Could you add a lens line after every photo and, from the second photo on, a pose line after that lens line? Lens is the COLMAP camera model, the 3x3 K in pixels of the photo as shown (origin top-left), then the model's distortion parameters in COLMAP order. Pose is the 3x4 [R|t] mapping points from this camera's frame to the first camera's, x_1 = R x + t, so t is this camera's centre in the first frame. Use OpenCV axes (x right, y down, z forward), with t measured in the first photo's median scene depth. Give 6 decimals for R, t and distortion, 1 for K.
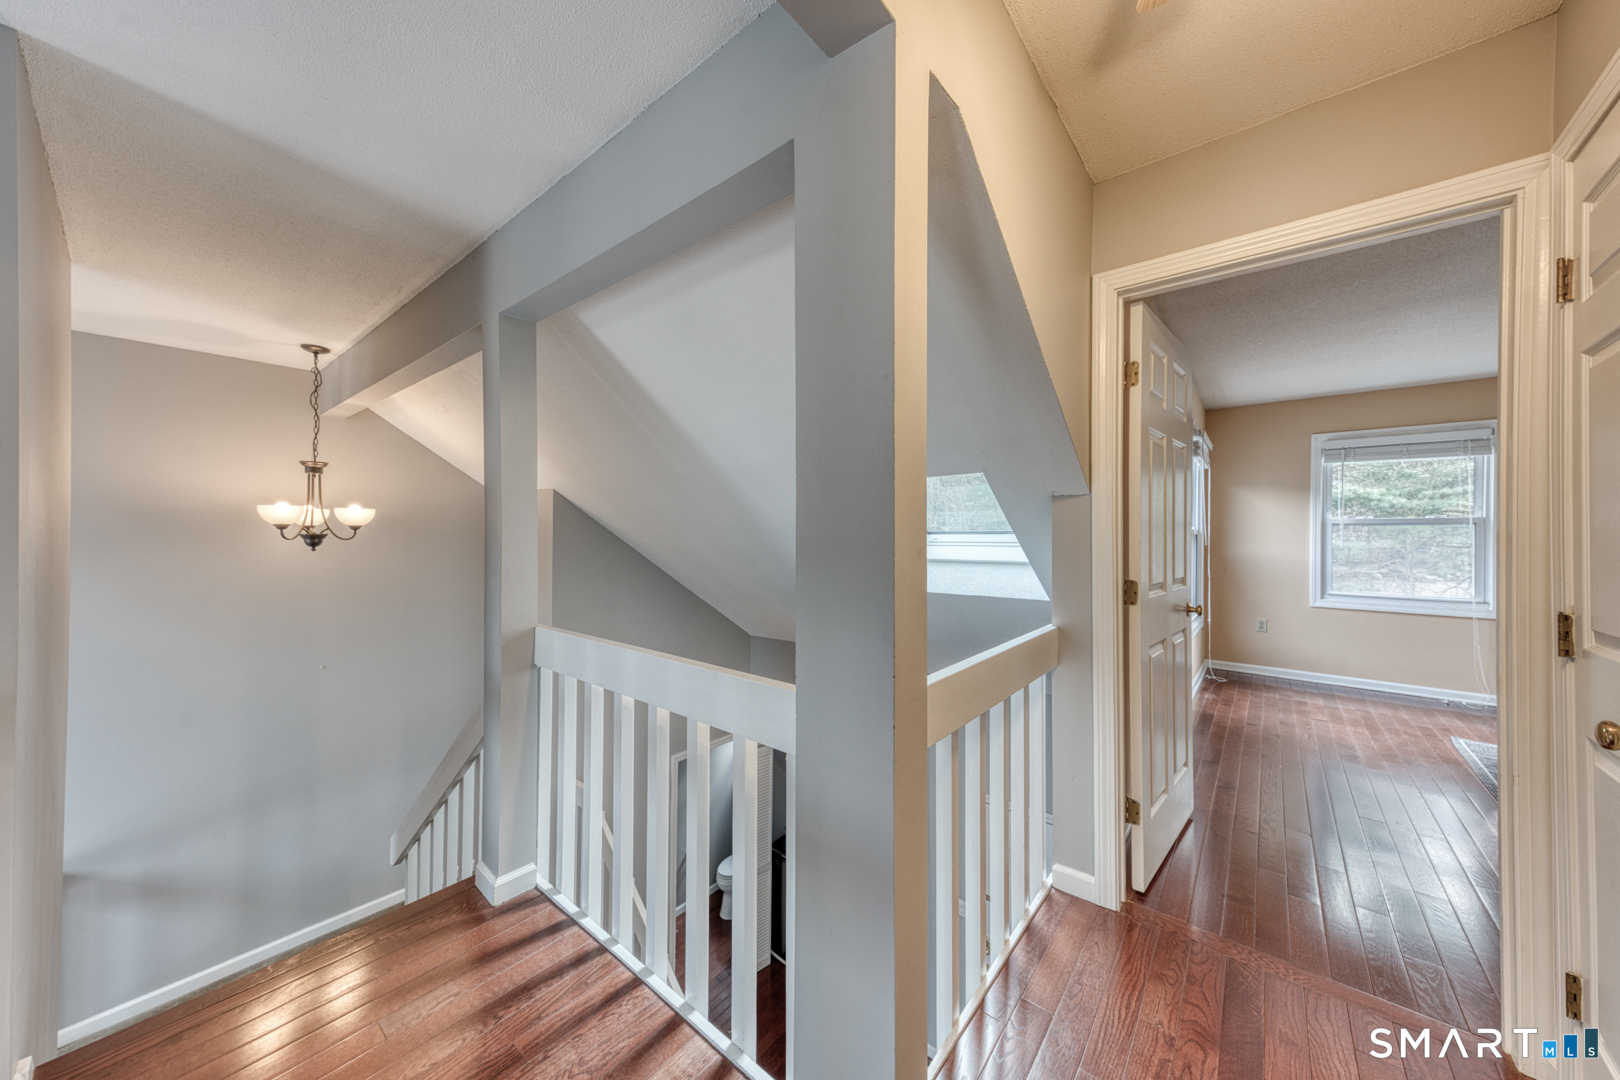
lens RADIAL K [[552.9, 0, 808.7], [0, 552.9, 533.7], [0, 0, 1]] dist [0.018037, -0.000030]
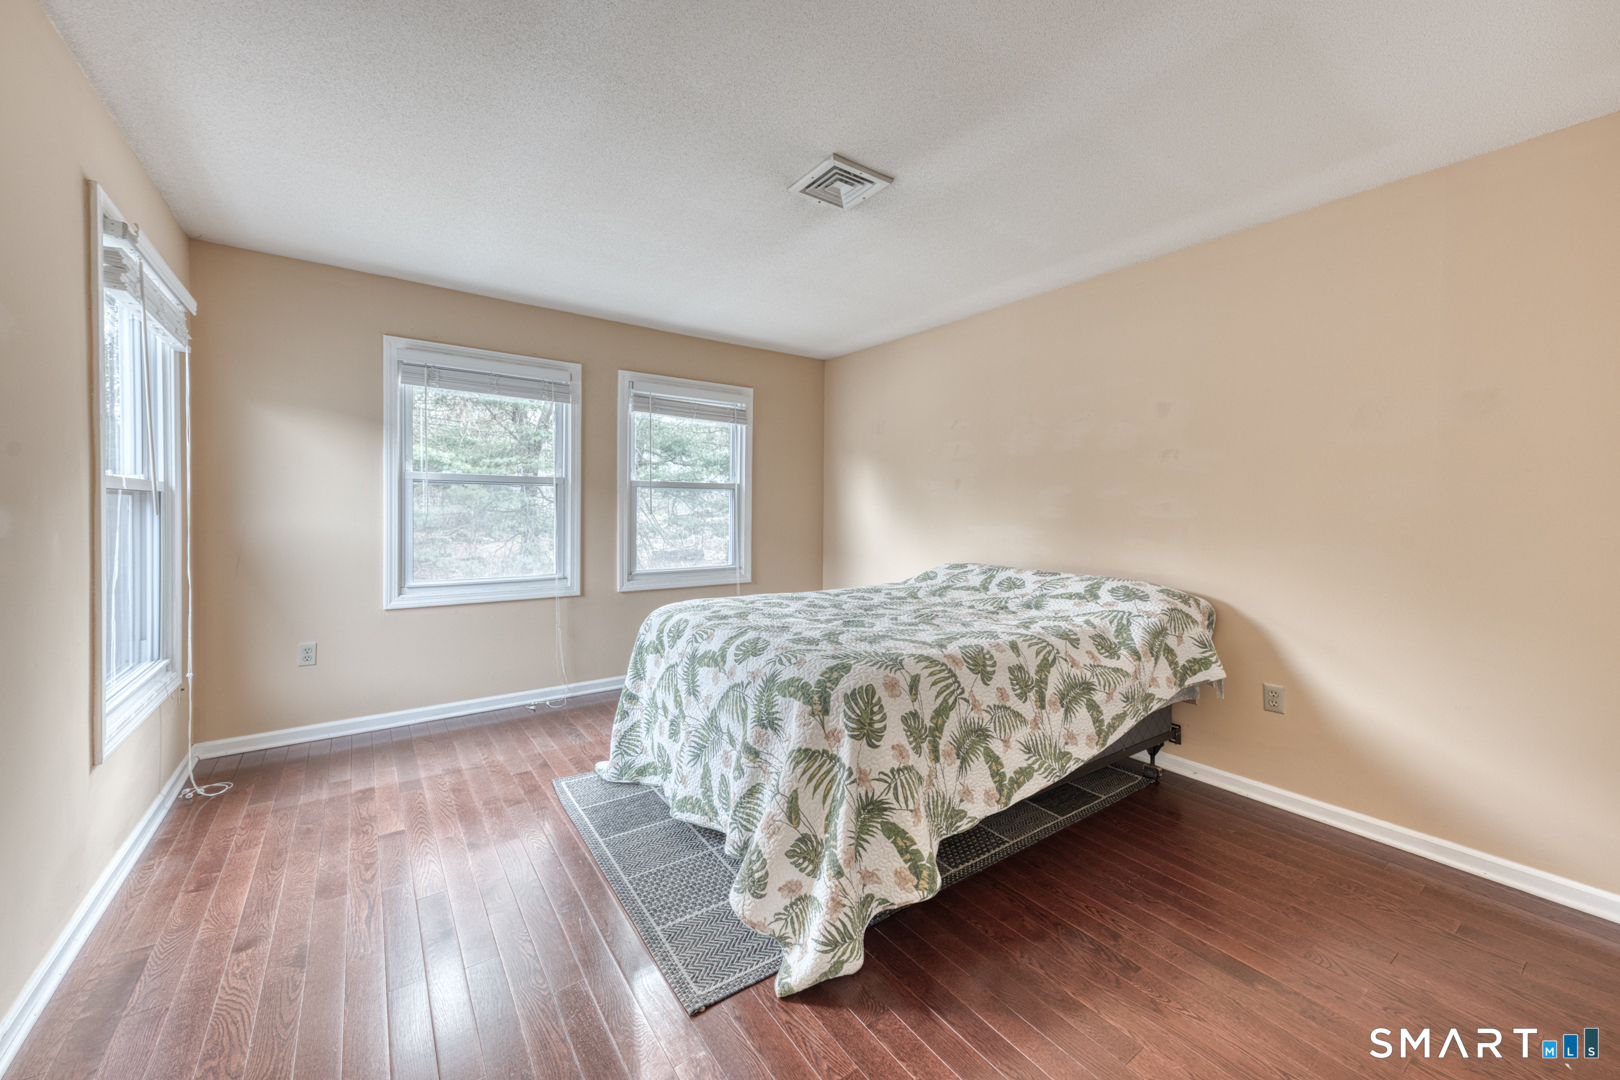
lens RADIAL K [[628.7, 0, 809.2], [0, 628.7, 515.6], [0, 0, 1]] dist [0.014434, 0.000033]
pose [[0.255912, -0.017677, 0.966539, 0.333098], [-0.008051, 0.999759, 0.020416, 0.005679], [-0.966667, -0.013006, 0.255708, 0.359880]]
